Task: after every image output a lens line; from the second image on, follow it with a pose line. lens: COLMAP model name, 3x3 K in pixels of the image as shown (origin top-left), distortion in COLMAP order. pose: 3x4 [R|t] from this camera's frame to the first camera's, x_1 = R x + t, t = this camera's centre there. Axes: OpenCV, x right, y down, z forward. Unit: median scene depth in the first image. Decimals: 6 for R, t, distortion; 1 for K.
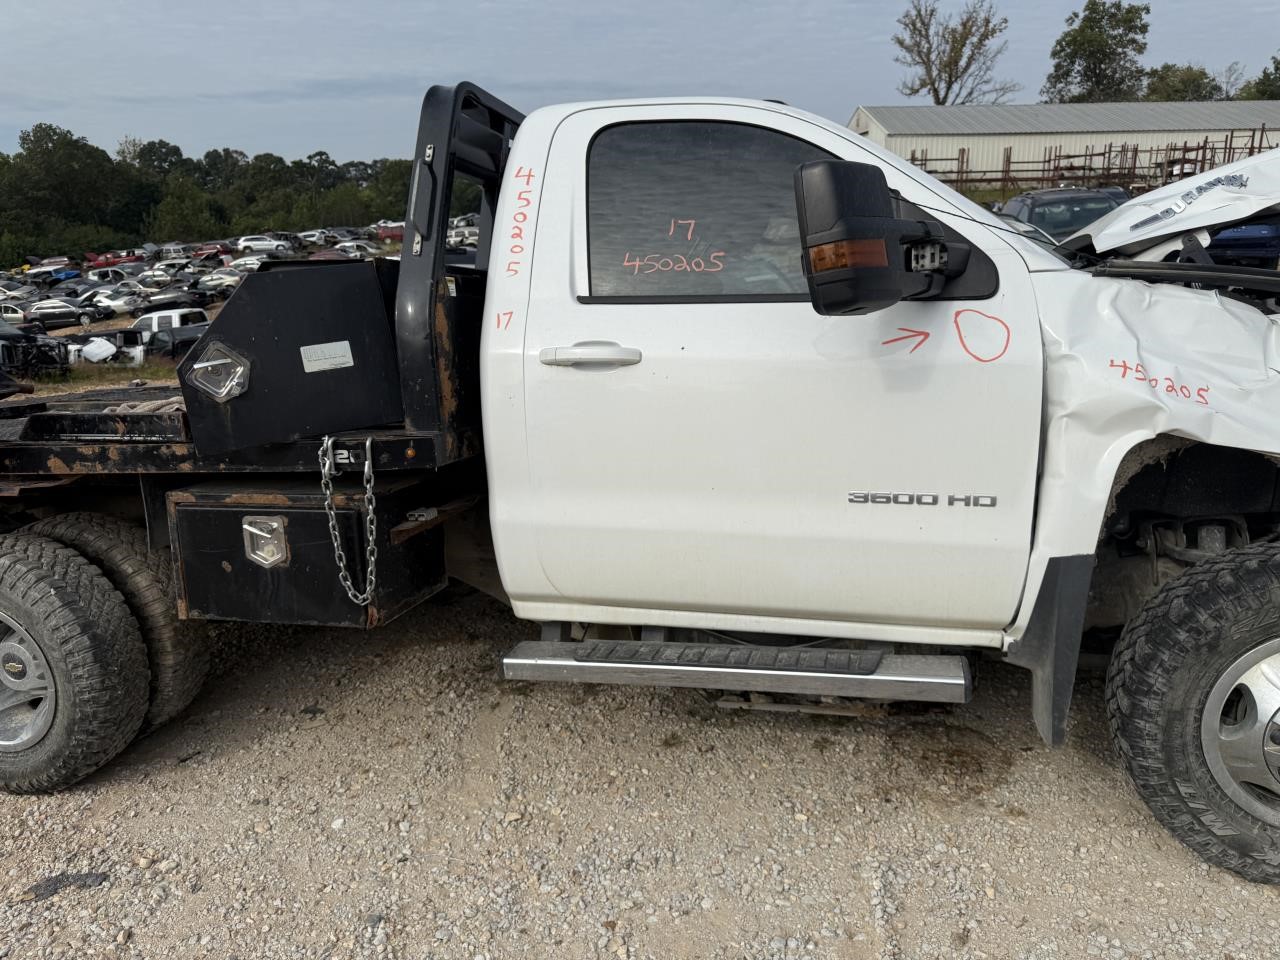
lens RADIAL K [[902.2, 0, 640.0], [0, 902.2, 412.6], [0, 0, 1]] dist [-0.002887, -0.008650]
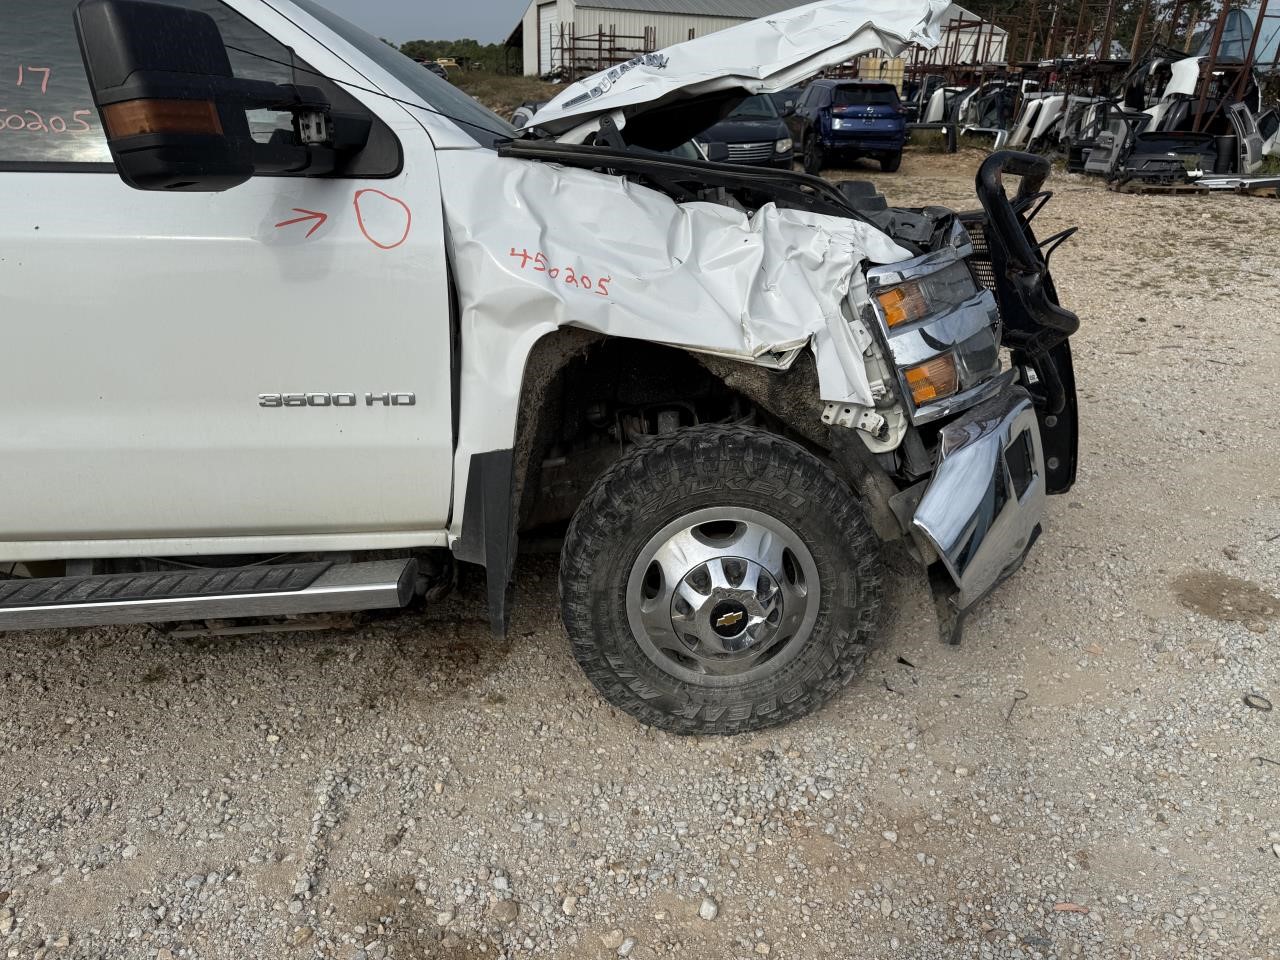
lens RADIAL K [[906.1, 0, 640.6], [0, 906.1, 438.0], [0, 0, 1]] dist [0.117036, -0.161649]
pose [[0.948175, -0.059546, 0.312118, 0.313400], [0.013133, 0.988789, 0.148744, -0.001500], [-0.317476, -0.136936, 0.938327, 0.016558]]
